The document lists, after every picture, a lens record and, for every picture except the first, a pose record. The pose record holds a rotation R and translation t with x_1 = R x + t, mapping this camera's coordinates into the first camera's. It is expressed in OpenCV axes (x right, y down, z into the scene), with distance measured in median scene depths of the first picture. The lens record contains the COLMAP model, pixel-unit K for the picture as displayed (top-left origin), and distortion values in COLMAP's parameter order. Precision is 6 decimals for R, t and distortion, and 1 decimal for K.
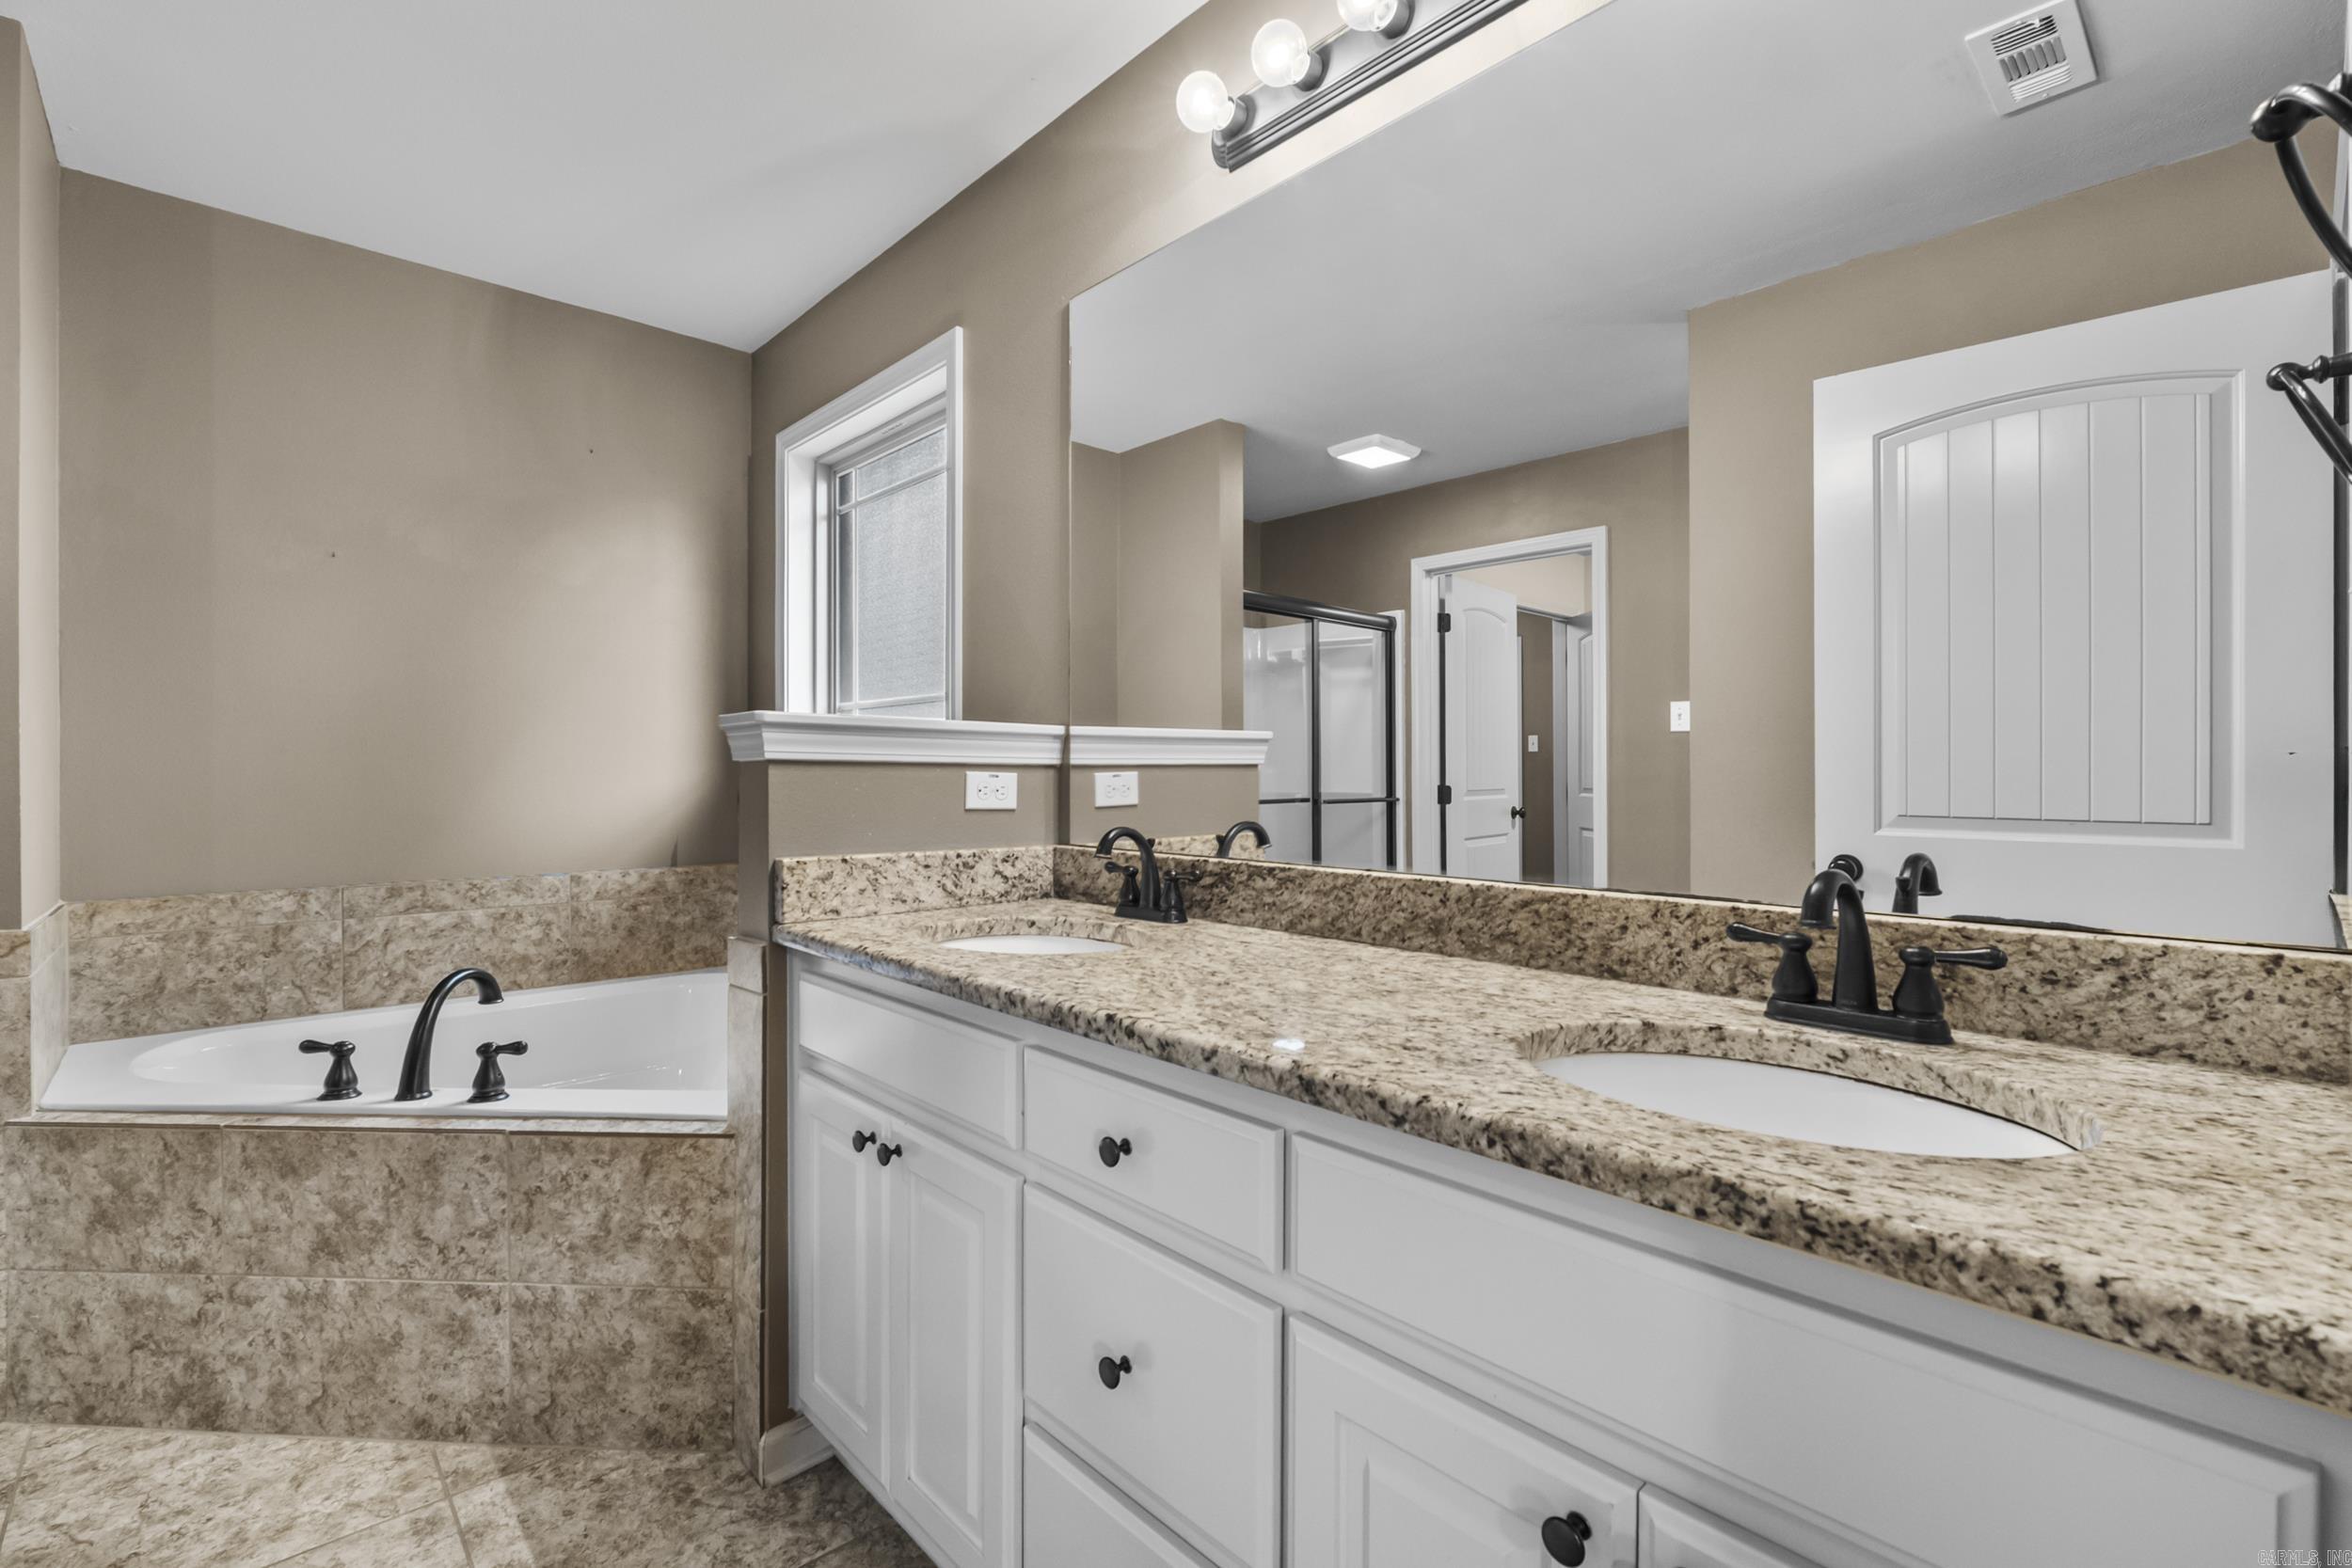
lens RADIAL K [[1041.7, 0, 1157.0], [0, 1041.7, 785.8], [0, 0, 1]] dist [-0.006181, 0.000399]
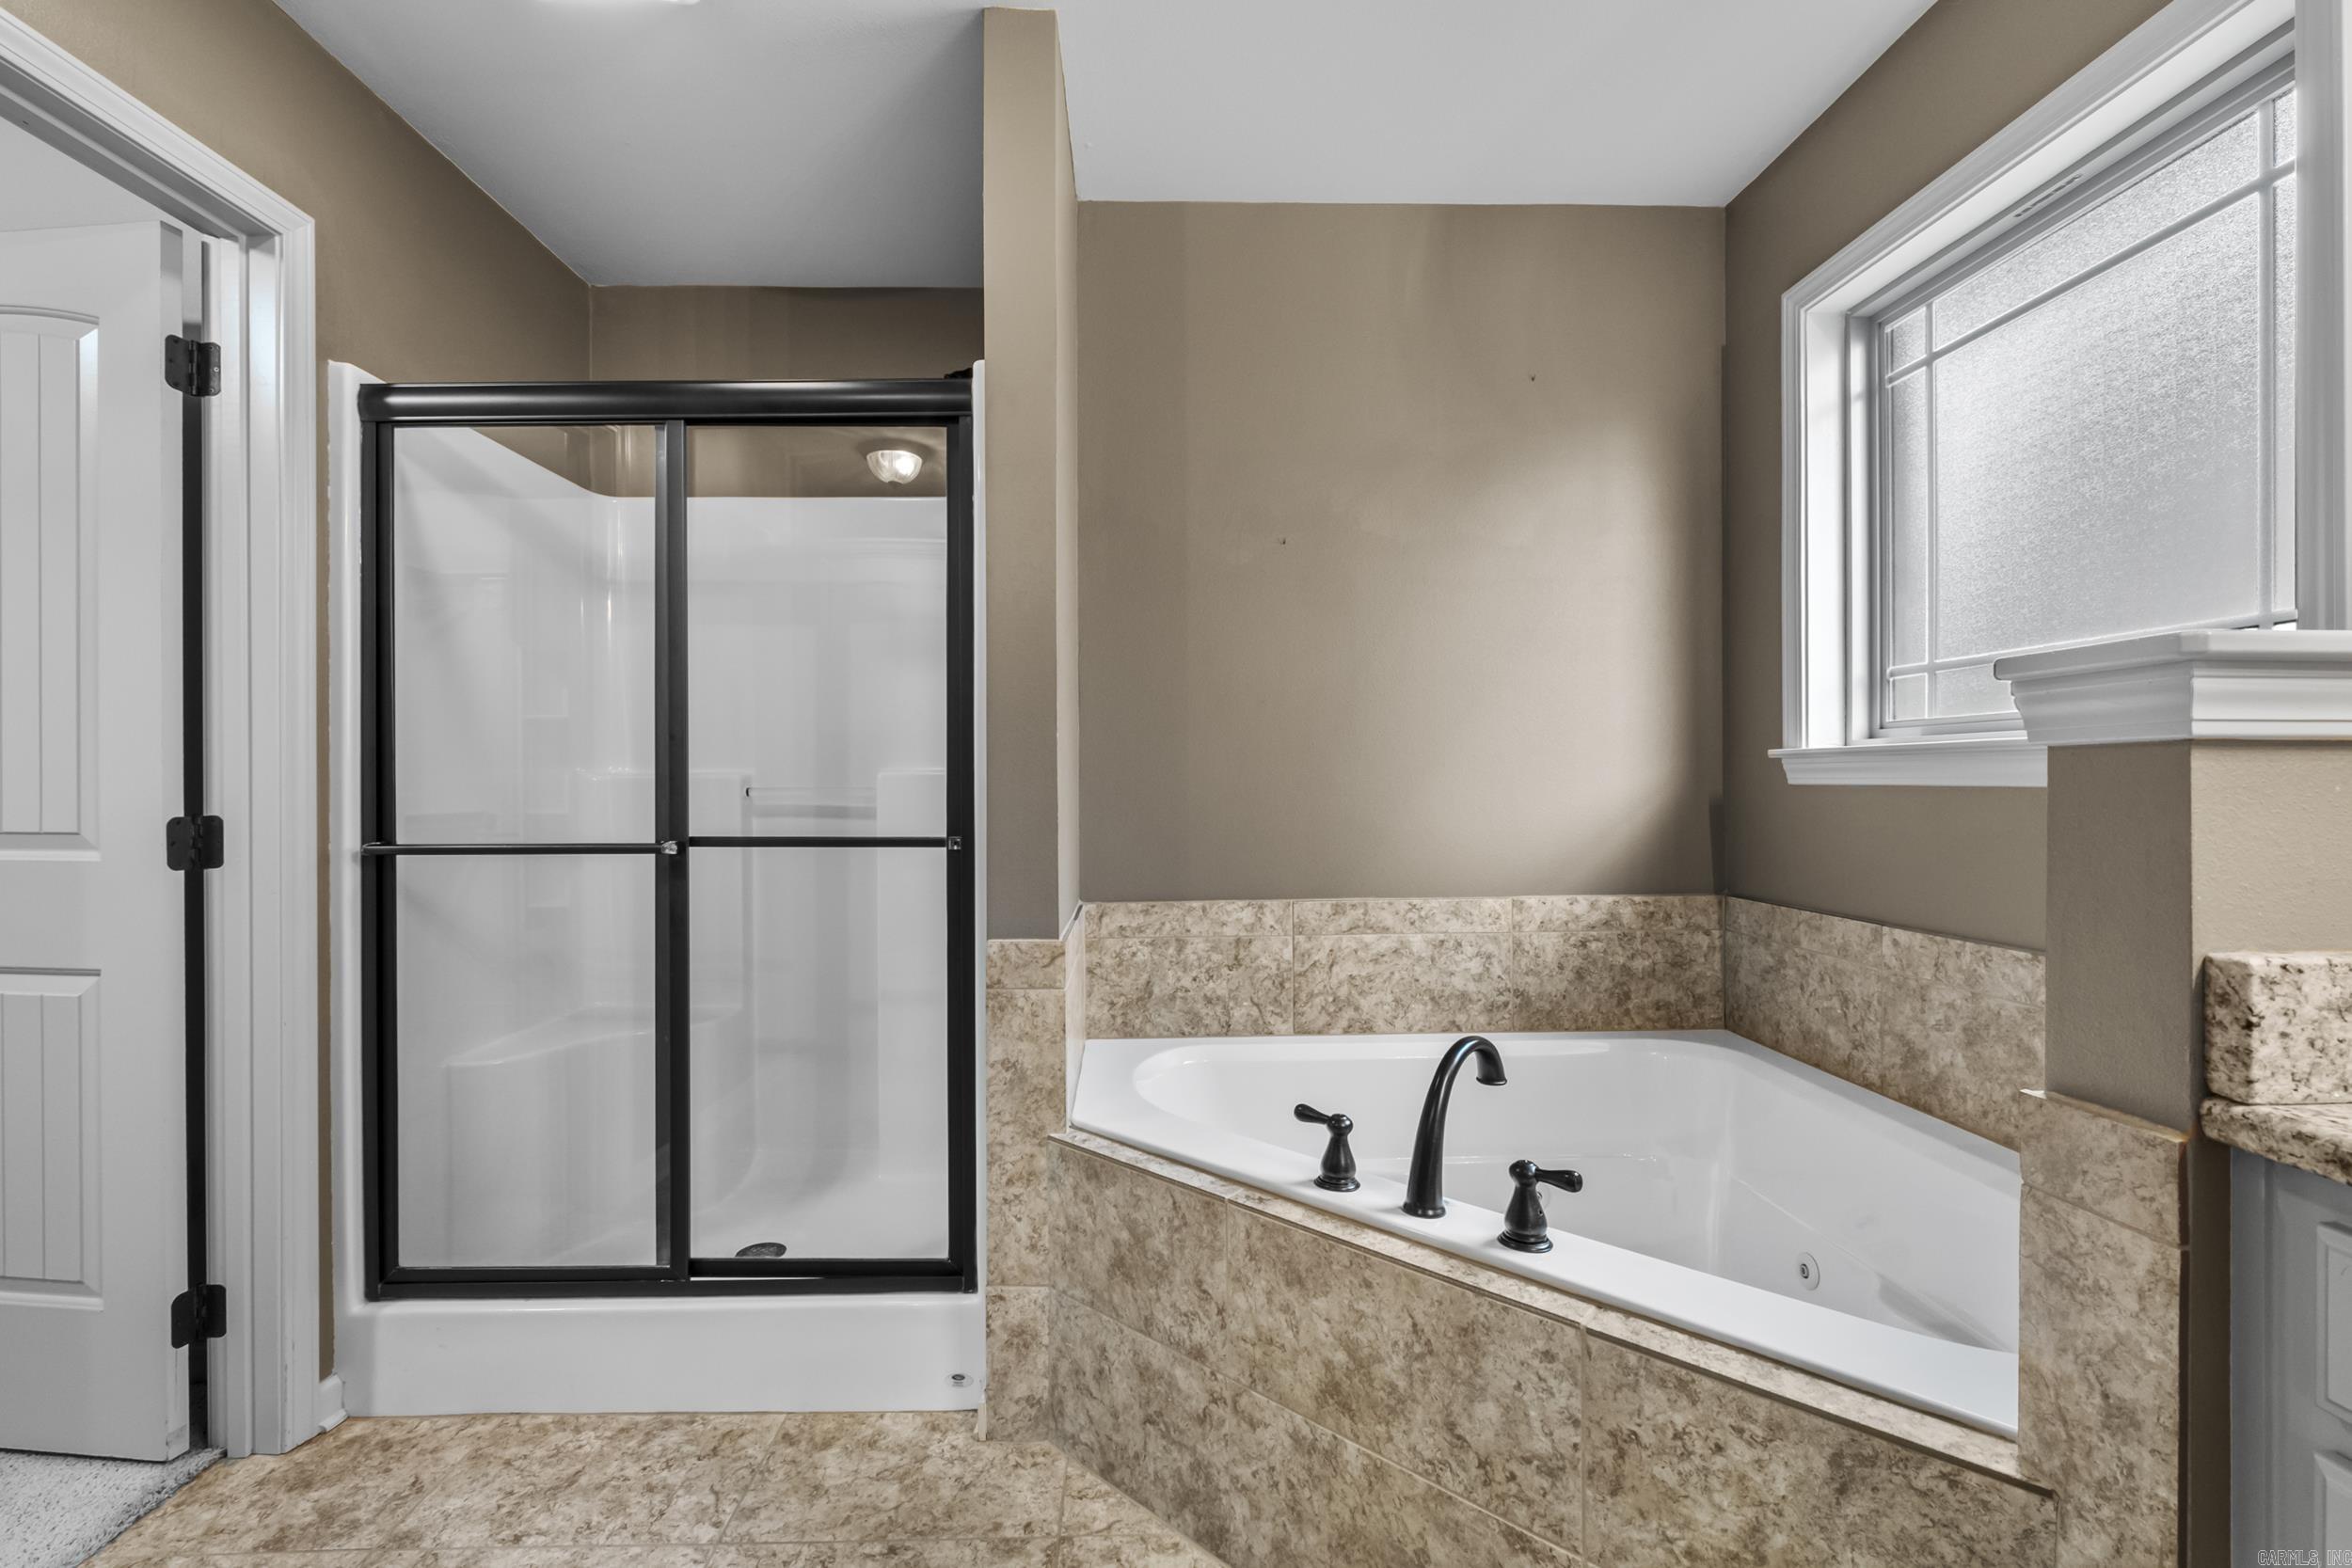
lens RADIAL K [[1041.7, 0, 1141.9], [0, 1041.7, 783.3], [0, 0, 1]] dist [-0.006181, 0.000399]
pose [[0.741799, -0.004303, -0.670608, -0.387857], [0.001772, 0.999989, -0.004457, -0.003714], [0.670620, 0.002118, 0.741798, 0.329860]]
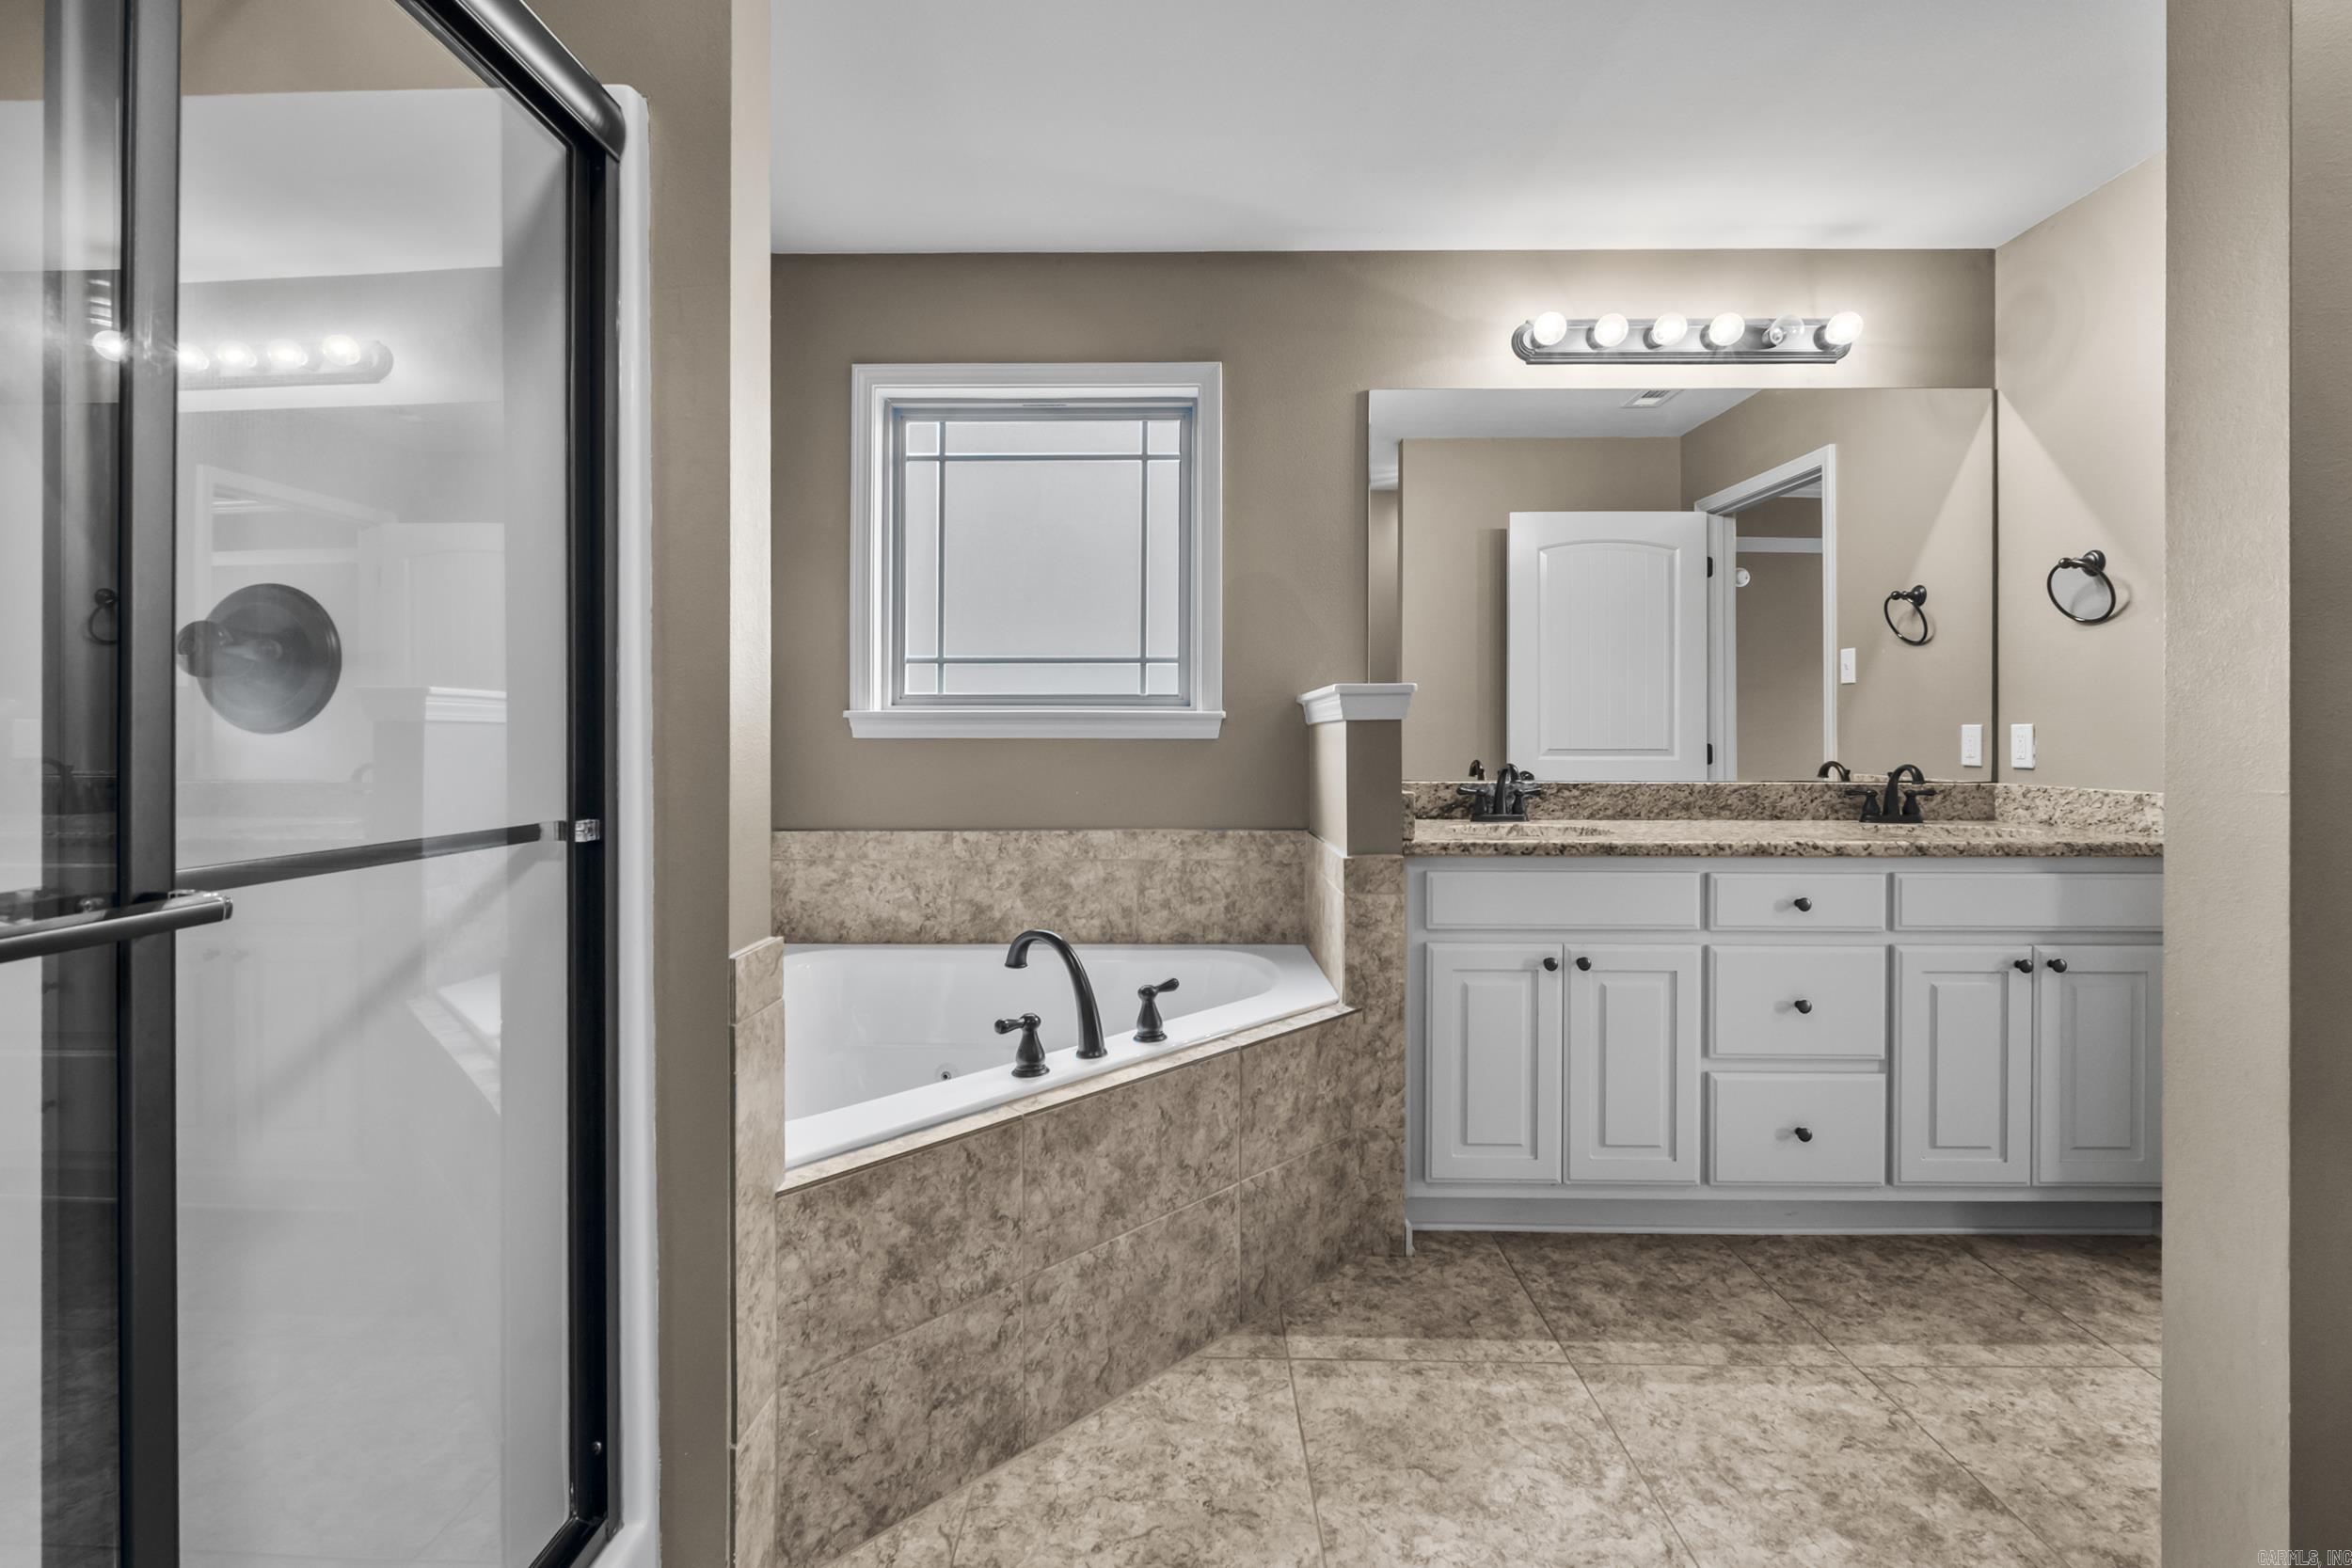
lens RADIAL K [[1041.7, 0, 1187.7], [0, 1041.7, 737.8], [0, 0, 1]] dist [-0.006181, 0.000399]
pose [[0.680929, -0.004587, 0.732335, -1.469485], [0.007165, 0.999974, -0.000399, -0.002382], [-0.732314, 0.005519, 0.680945, 0.267959]]
